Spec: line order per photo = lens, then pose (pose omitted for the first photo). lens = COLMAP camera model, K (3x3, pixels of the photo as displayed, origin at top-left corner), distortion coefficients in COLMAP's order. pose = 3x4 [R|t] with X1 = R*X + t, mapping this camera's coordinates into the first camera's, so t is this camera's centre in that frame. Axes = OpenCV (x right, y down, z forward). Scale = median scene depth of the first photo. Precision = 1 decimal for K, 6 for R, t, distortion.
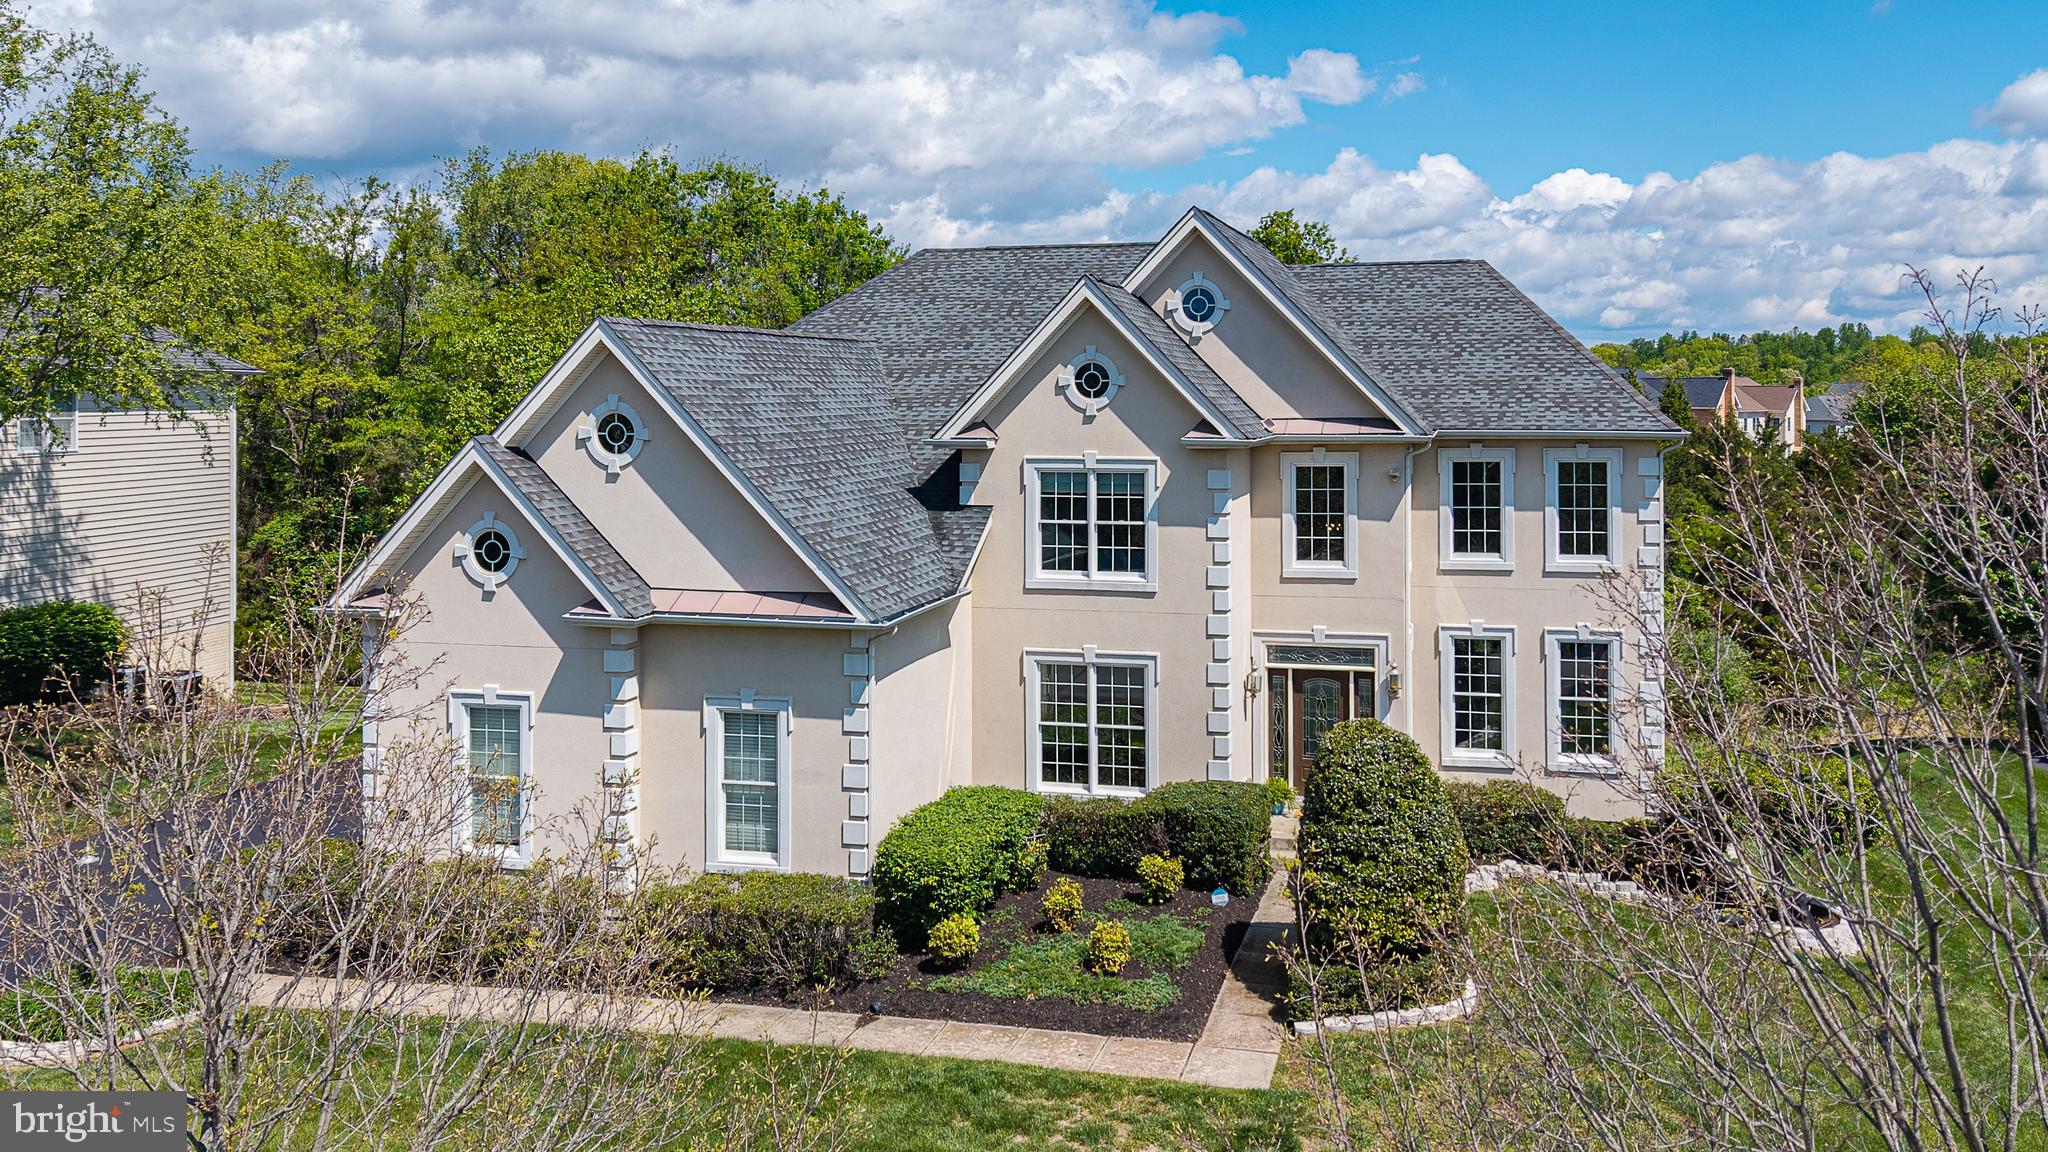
lens RADIAL K [[1649.6, 0, 1066.1], [0, 1649.6, 451.4], [0, 0, 1]] dist [0.059096, -0.002078]
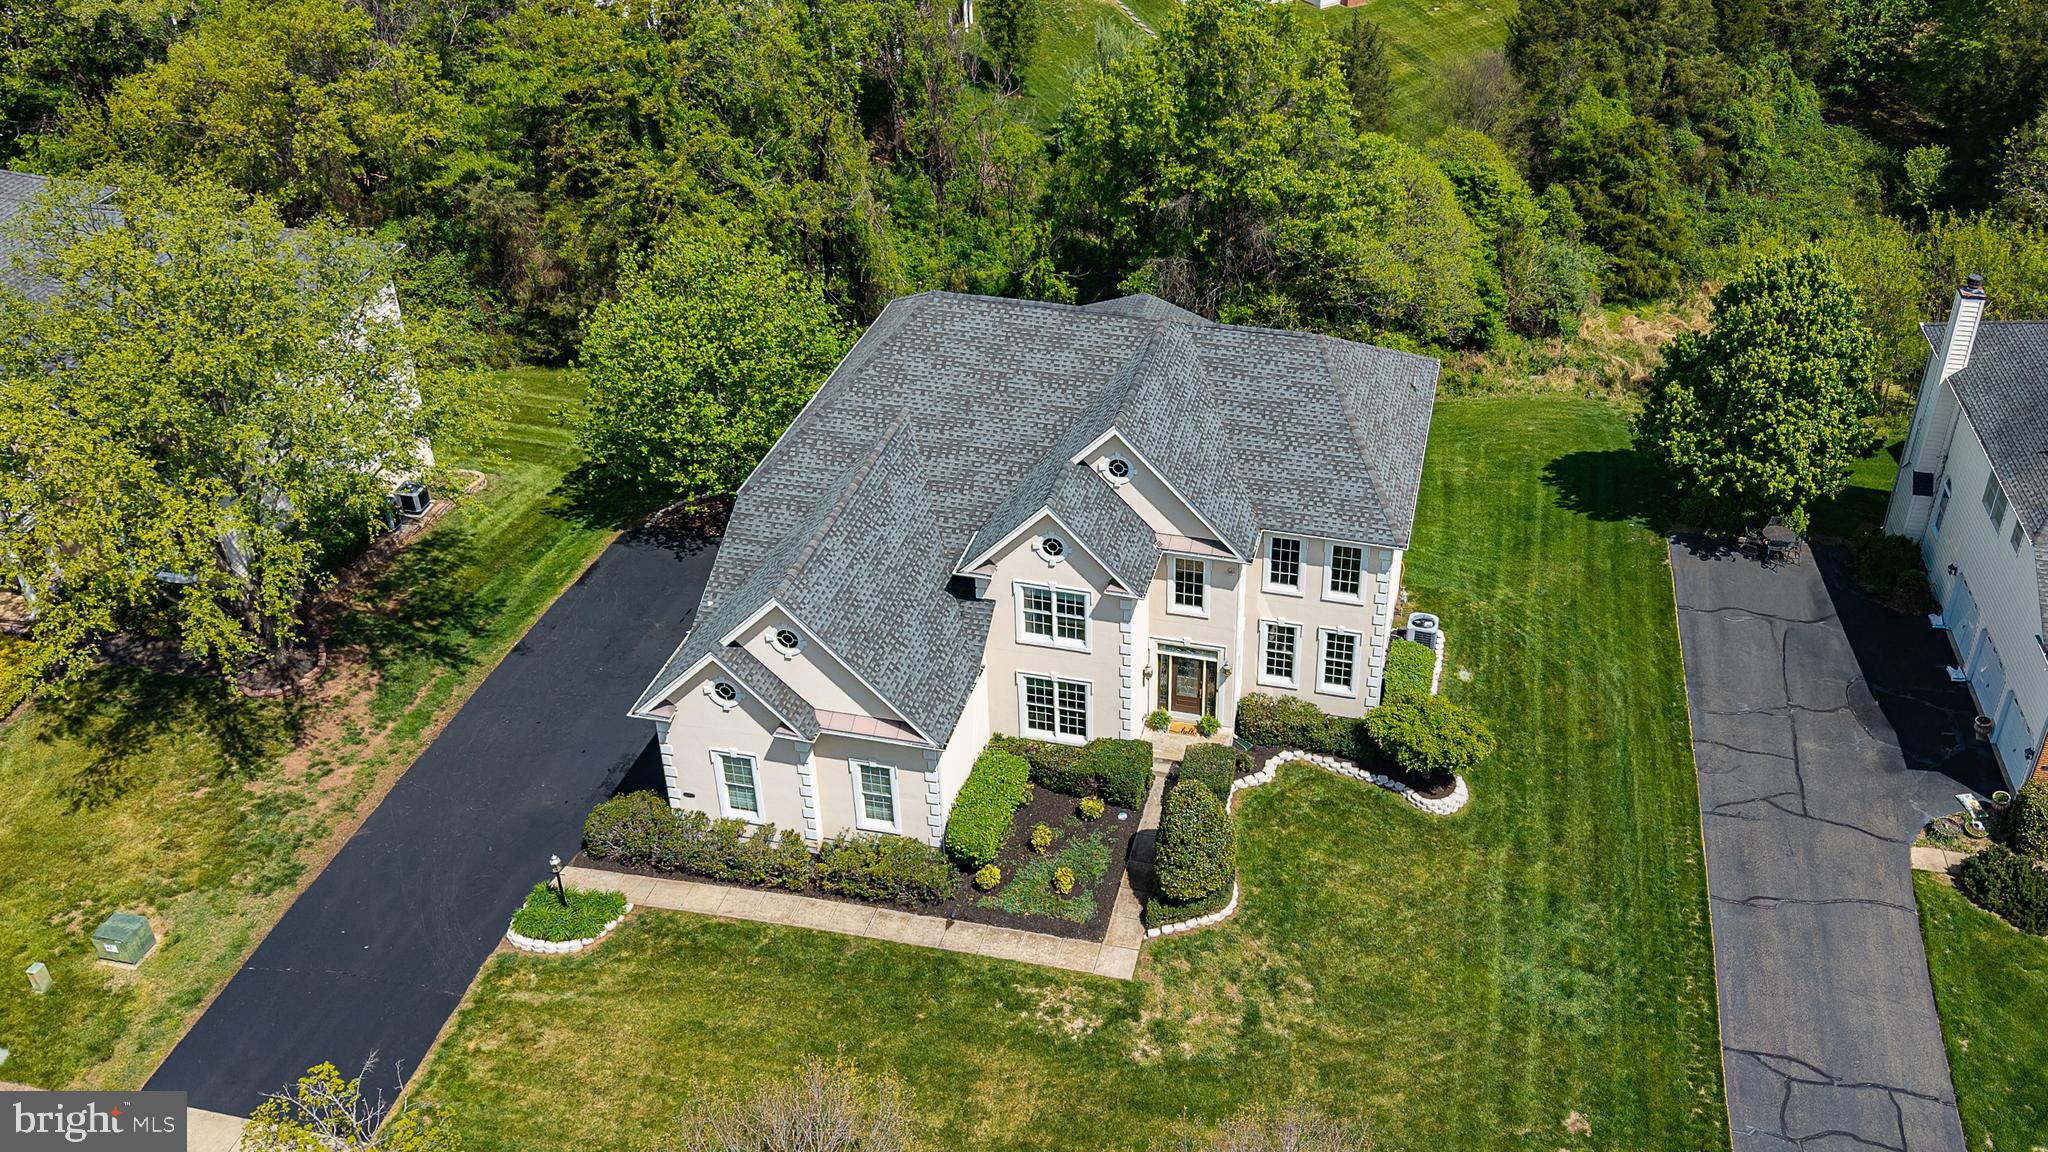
lens RADIAL K [[1695.3, 0, 1151.3], [0, 1695.3, 574.9], [0, 0, 1]] dist [0.022339, -0.003931]
pose [[0.998276, -0.018002, 0.055865, 0.018825], [-0.013890, 0.852313, 0.522848, -0.917521], [-0.057027, -0.522723, 0.850593, -0.489589]]
